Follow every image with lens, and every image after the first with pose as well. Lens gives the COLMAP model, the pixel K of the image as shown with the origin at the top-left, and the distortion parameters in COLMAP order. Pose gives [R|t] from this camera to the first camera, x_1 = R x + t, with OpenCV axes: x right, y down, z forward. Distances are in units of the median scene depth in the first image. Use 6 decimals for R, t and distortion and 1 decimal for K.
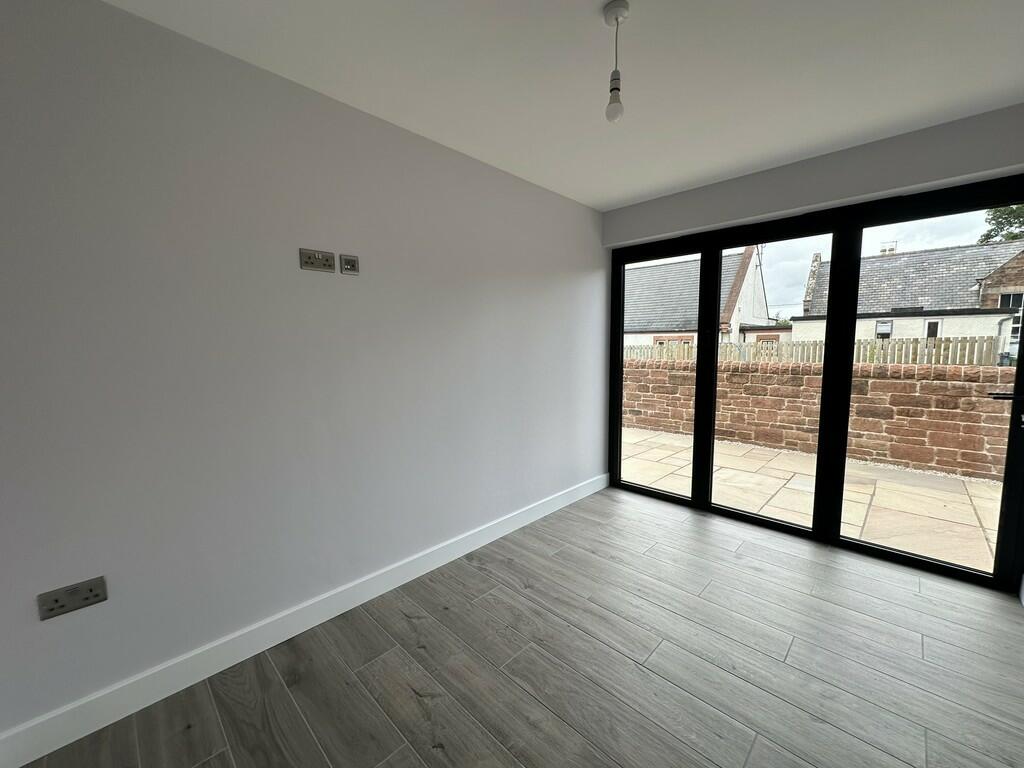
lens RADIAL K [[408.0, 0, 511.1], [0, 408.0, 383.7], [0, 0, 1]] dist [-0.000455, -0.000153]
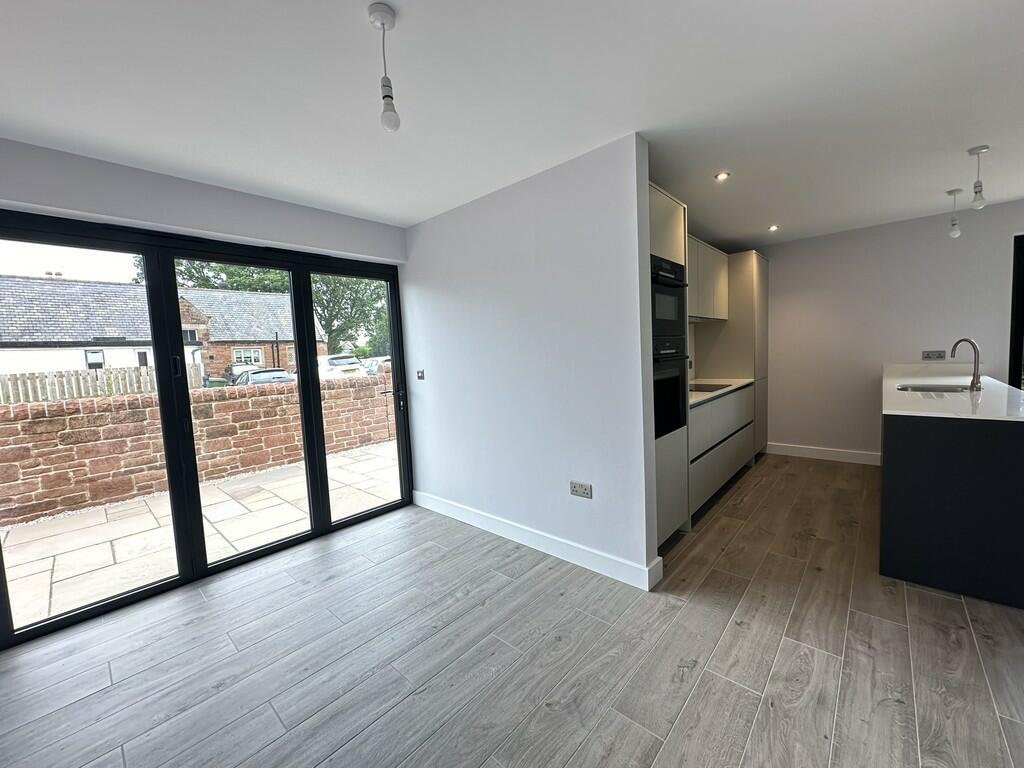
lens RADIAL K [[408.0, 0, 511.1], [0, 408.0, 383.7], [0, 0, 1]] dist [-0.000455, -0.000153]
pose [[-0.040082, -0.068890, 0.996819, -0.222364], [0.142756, 0.986991, 0.073951, -0.027665], [-0.988946, 0.145266, -0.029727, 0.251265]]
